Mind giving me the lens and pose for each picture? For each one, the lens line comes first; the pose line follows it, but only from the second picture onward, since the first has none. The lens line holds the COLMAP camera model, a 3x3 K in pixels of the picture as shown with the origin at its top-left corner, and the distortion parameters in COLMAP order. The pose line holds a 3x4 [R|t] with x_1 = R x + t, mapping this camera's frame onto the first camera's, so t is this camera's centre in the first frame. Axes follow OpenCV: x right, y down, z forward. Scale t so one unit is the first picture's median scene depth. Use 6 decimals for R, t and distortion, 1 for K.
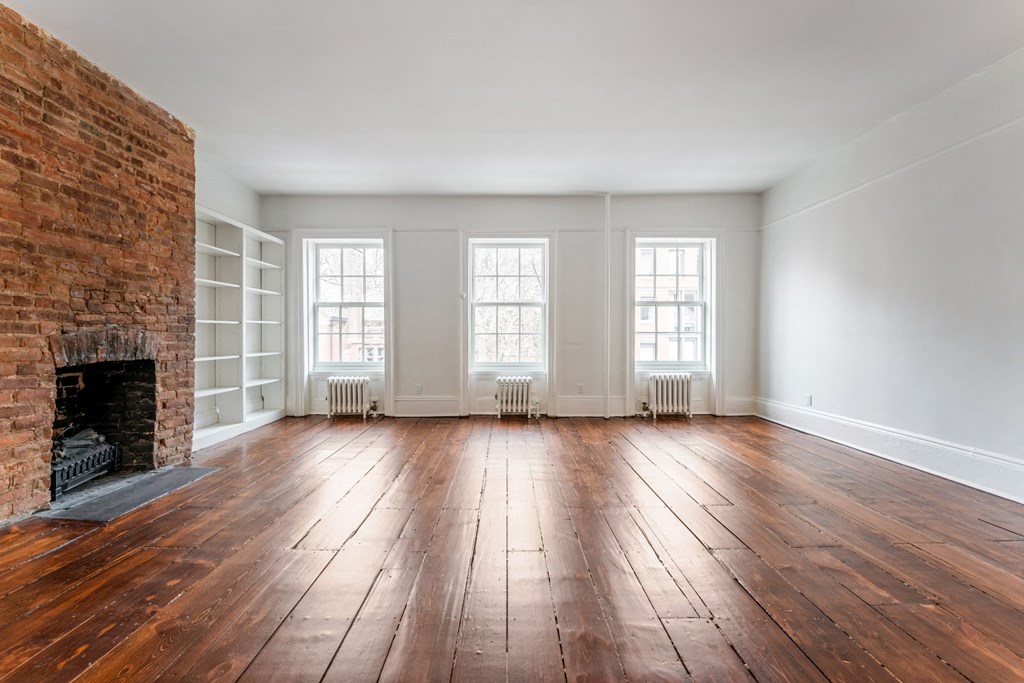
lens RADIAL K [[446.9, 0, 494.0], [0, 446.9, 340.4], [0, 0, 1]] dist [-0.009047, -0.000418]
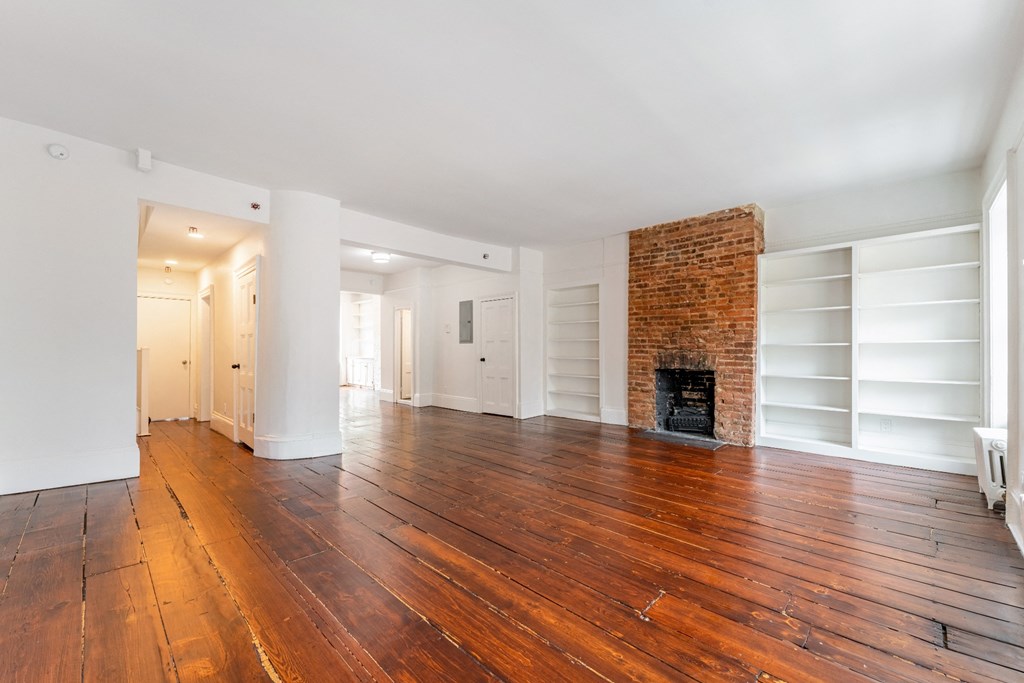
lens RADIAL K [[384.9, 0, 509.3], [0, 384.9, 348.2], [0, 0, 1]] dist [0.000342, -0.000018]
pose [[-0.686547, -0.004433, -0.727072, 0.753239], [-0.009940, 0.999945, 0.003290, -0.034630], [0.727017, 0.009486, -0.686554, 1.408415]]
